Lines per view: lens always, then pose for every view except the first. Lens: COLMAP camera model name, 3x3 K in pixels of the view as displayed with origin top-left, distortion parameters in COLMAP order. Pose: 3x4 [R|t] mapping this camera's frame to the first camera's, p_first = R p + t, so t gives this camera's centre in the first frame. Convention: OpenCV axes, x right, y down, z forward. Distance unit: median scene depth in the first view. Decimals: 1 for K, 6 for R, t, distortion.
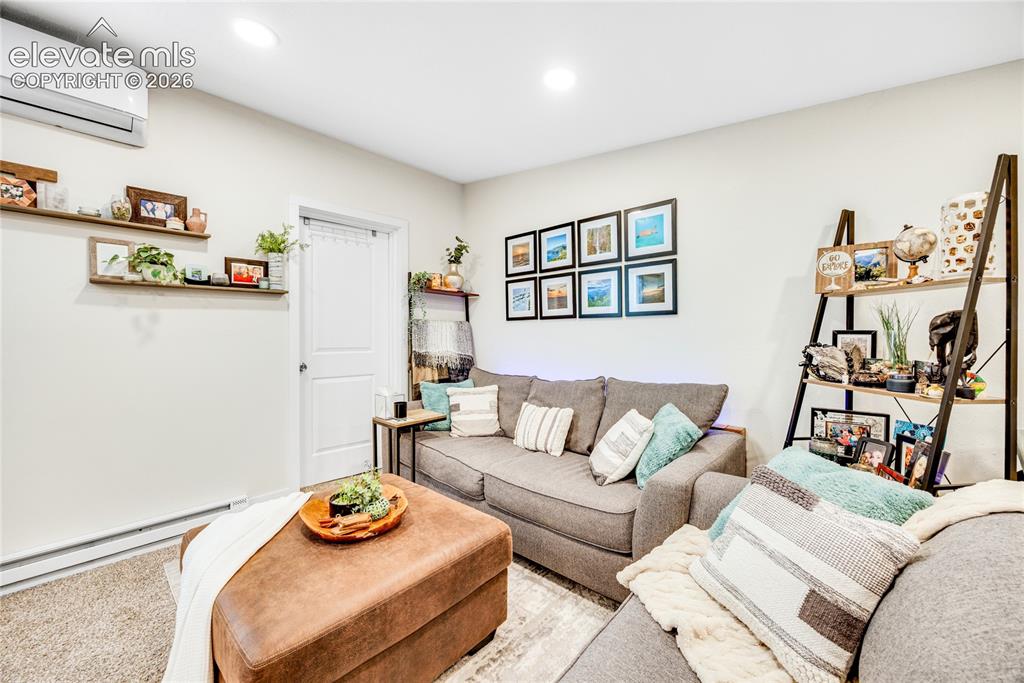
lens RADIAL K [[395.1, 0, 501.3], [0, 395.1, 335.5], [0, 0, 1]] dist [0.009682, -0.000898]
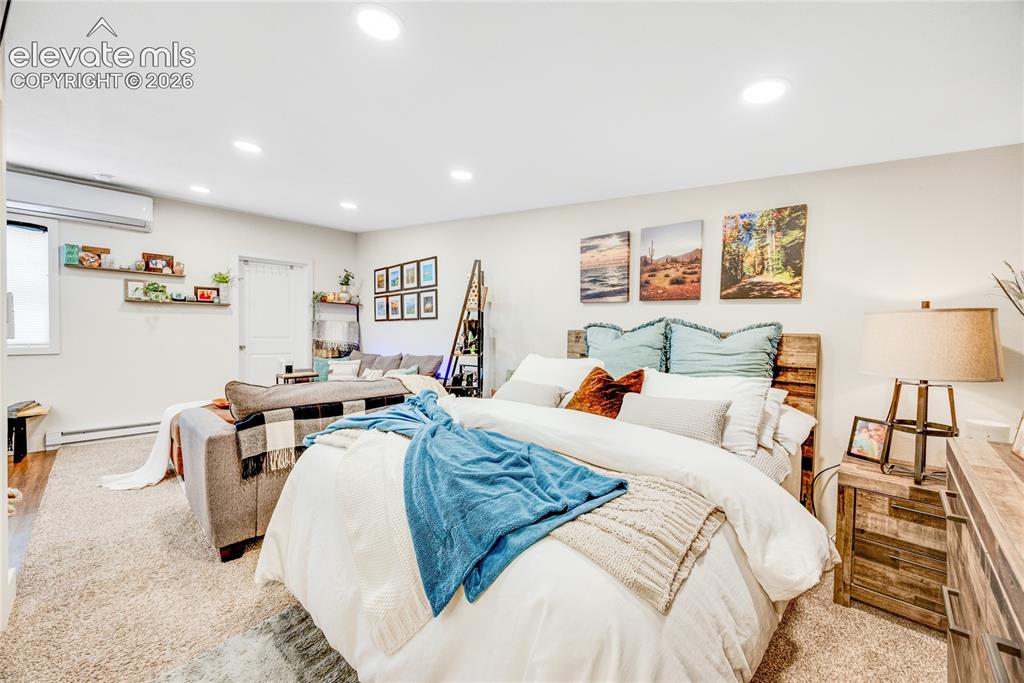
lens RADIAL K [[395.1, 0, 510.8], [0, 395.1, 338.9], [0, 0, 1]] dist [0.009682, -0.000898]
pose [[0.999476, 0.011192, -0.030366, 0.831970], [-0.010913, 0.999897, 0.009365, 0.017211], [0.030468, -0.009029, 0.999495, -0.809836]]
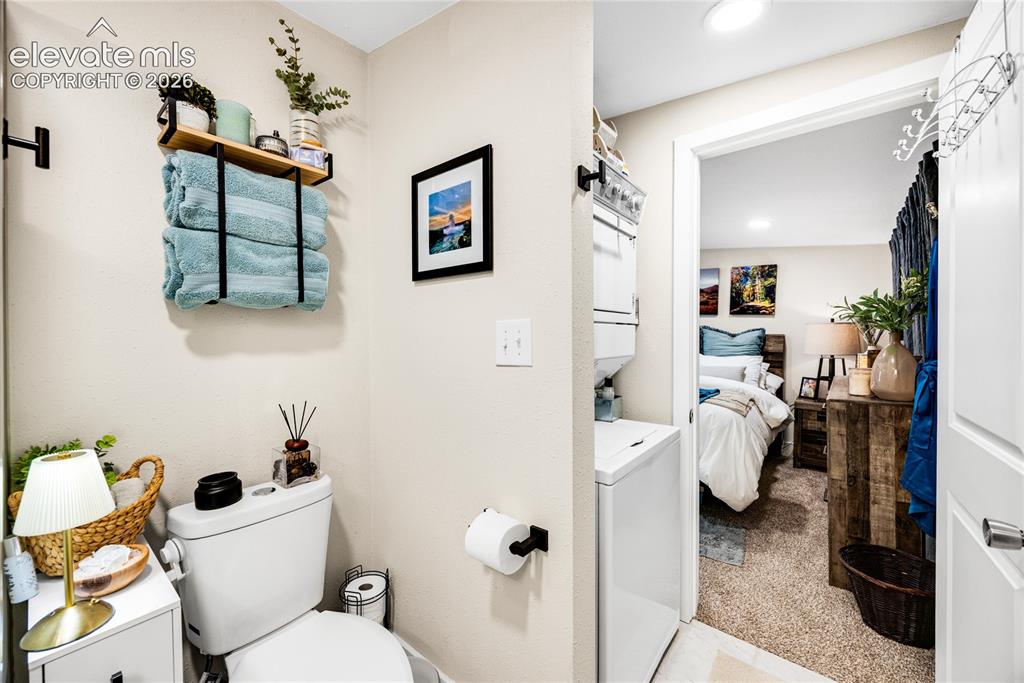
lens RADIAL K [[395.1, 0, 519.8], [0, 395.1, 336.1], [0, 0, 1]] dist [0.009682, -0.000898]
pose [[0.998774, 0.004881, 0.049252, 0.333725], [-0.004842, 0.999988, -0.000920, 0.021143], [-0.049256, 0.000680, 0.998786, -1.468884]]
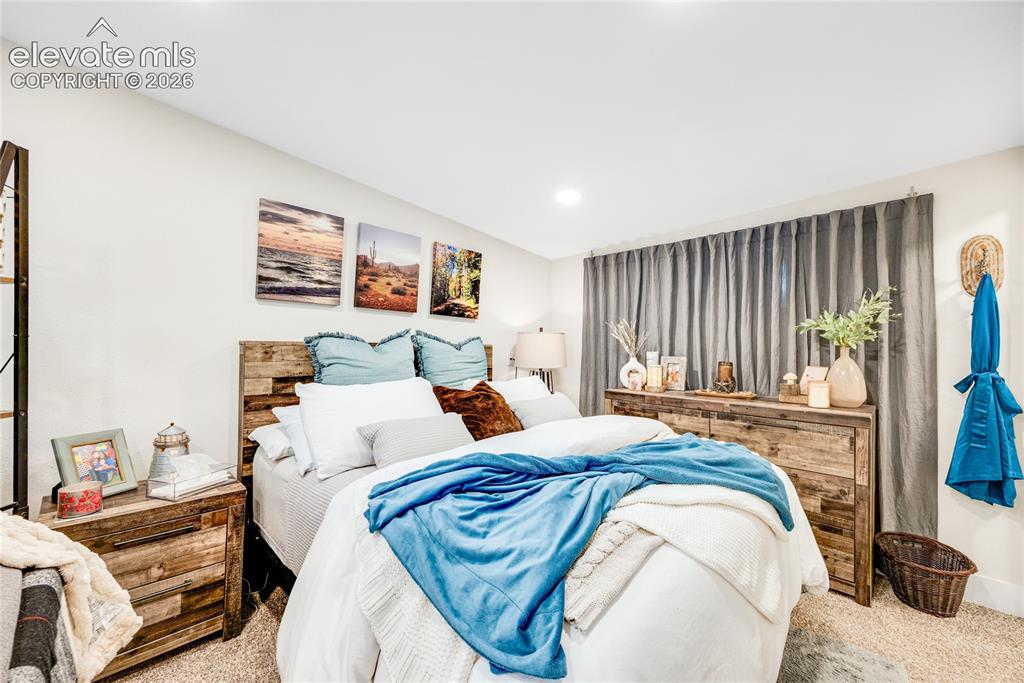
lens RADIAL K [[399.5, 0, 539.1], [0, 399.5, 339.9], [0, 0, 1]] dist [0.003599, 0.000658]
pose [[0.008125, 0.002735, 0.999963, 0.206007], [-0.004303, 0.999987, -0.002700, -0.003949], [-0.999958, -0.004280, 0.008136, -0.116313]]
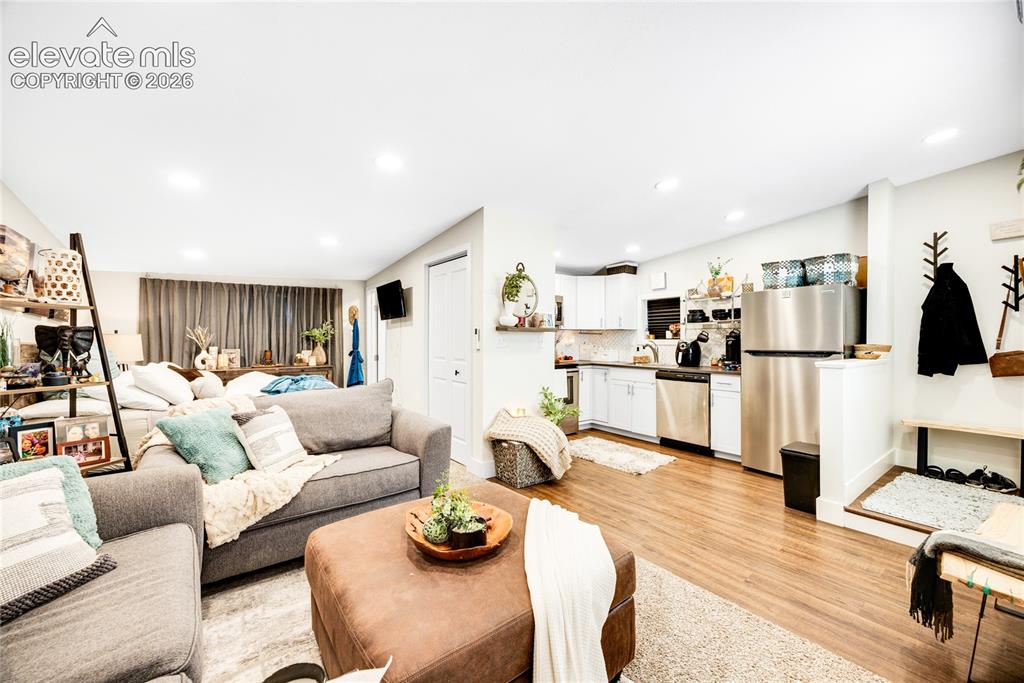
lens RADIAL K [[395.1, 0, 513.8], [0, 395.1, 336.5], [0, 0, 1]] dist [0.009682, -0.000898]
pose [[-0.981299, 0.004112, 0.192447, -0.412539], [0.002794, 0.999971, -0.007122, -0.006130], [-0.192470, -0.006452, -0.981282, 1.185966]]
